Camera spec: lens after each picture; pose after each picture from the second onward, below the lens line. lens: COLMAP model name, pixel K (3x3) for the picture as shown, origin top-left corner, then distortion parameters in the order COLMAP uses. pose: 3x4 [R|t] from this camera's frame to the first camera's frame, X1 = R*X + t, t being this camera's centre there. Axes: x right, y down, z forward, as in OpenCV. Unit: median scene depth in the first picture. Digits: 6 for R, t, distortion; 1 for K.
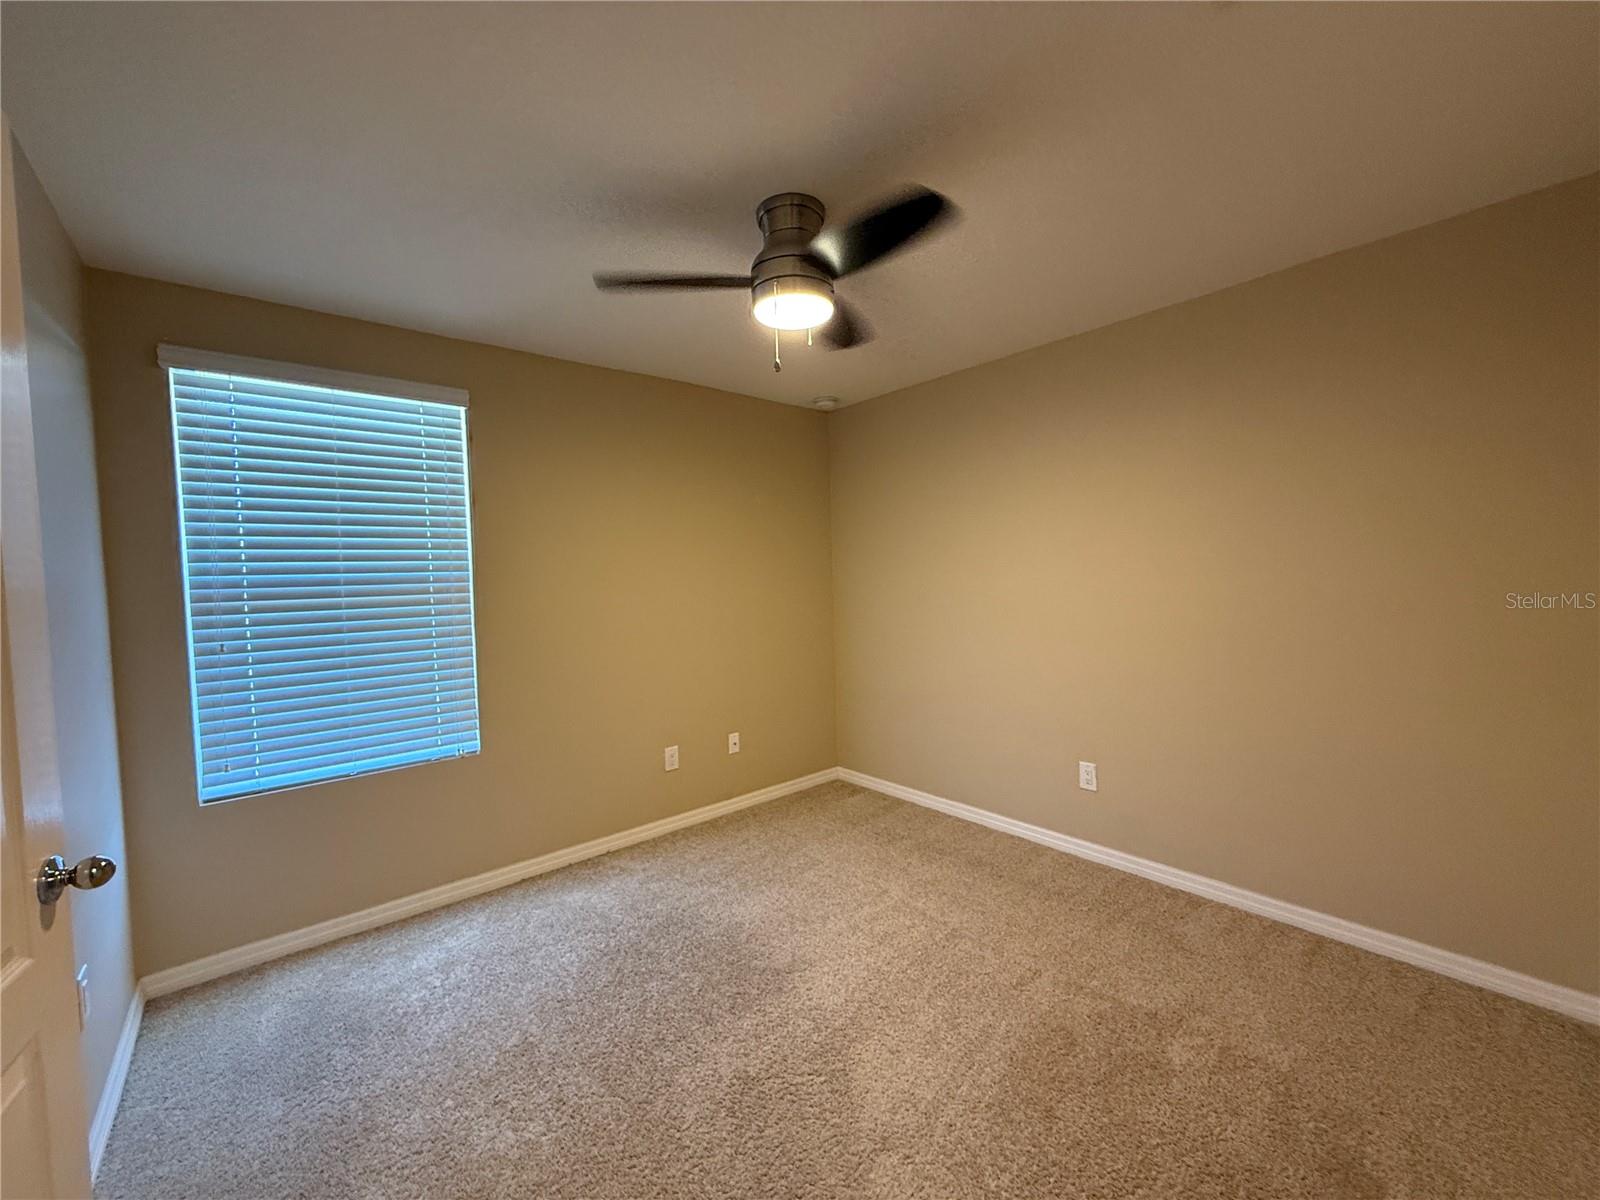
lens RADIAL K [[637.1, 0, 796.6], [0, 637.1, 601.1], [0, 0, 1]] dist [-0.000760, -0.000034]
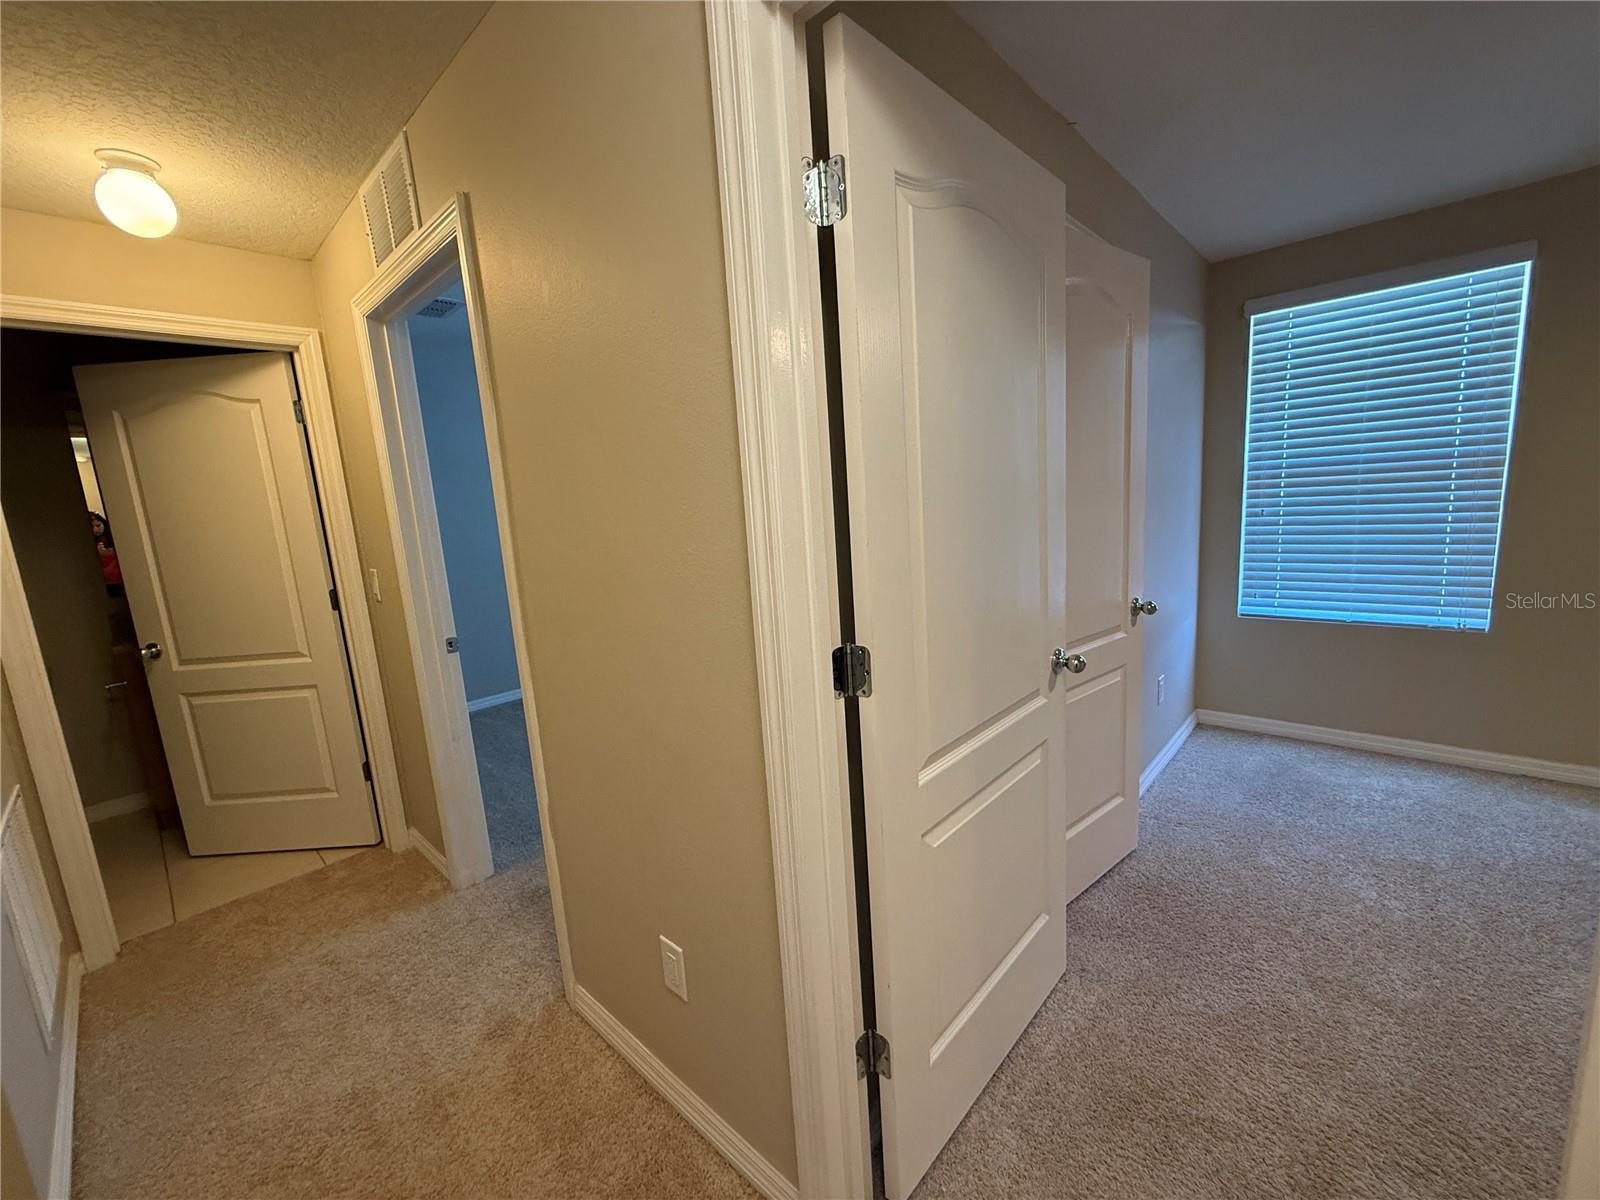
lens RADIAL K [[637.1, 0, 796.6], [0, 637.1, 601.1], [0, 0, 1]] dist [-0.000760, -0.000034]
pose [[0.125564, 0.183284, -0.975008, 0.402997], [0.024678, 0.981905, 0.187759, -0.025628], [0.991779, -0.047637, 0.118769, -0.221495]]
